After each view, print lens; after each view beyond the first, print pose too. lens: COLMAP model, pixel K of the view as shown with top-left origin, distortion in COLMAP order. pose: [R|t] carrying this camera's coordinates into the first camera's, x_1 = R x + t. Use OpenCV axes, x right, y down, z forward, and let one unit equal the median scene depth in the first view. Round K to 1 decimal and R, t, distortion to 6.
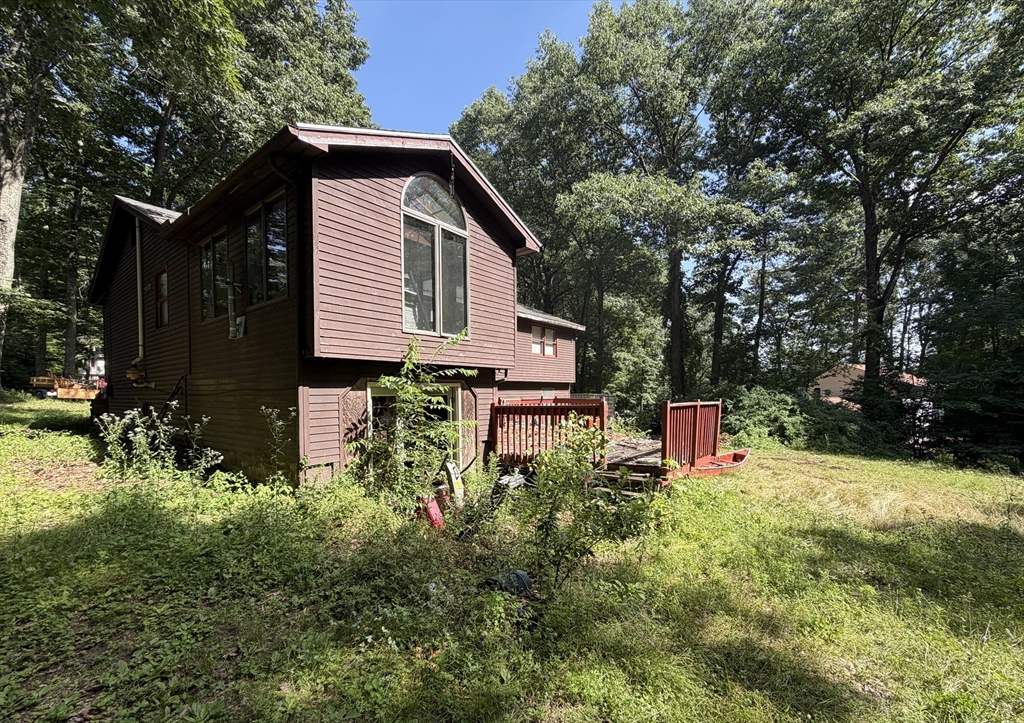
lens RADIAL K [[442.6, 0, 529.5], [0, 442.6, 394.5], [0, 0, 1]] dist [-0.002710, 0.000430]
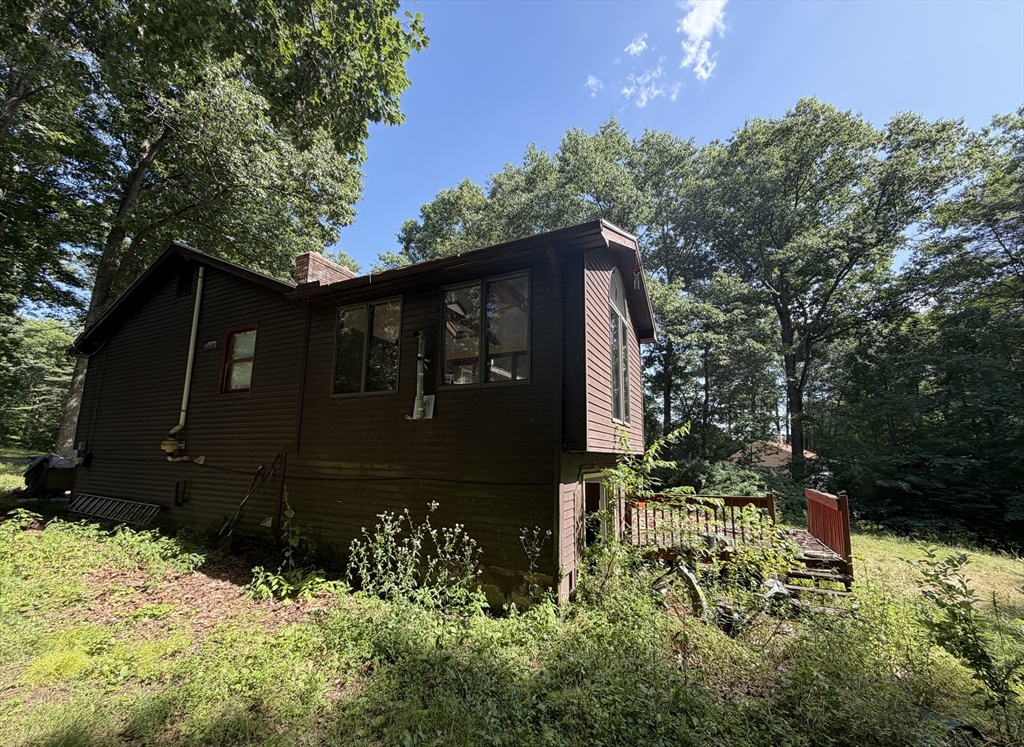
lens RADIAL K [[430.0, 0, 510.4], [0, 430.0, 379.9], [0, 0, 1]] dist [-0.000616, -0.000559]
pose [[0.979310, 0.056739, 0.194248, -0.437738], [-0.021757, 0.983847, -0.177685, -0.037565], [-0.201192, 0.169783, 0.964726, 0.079148]]
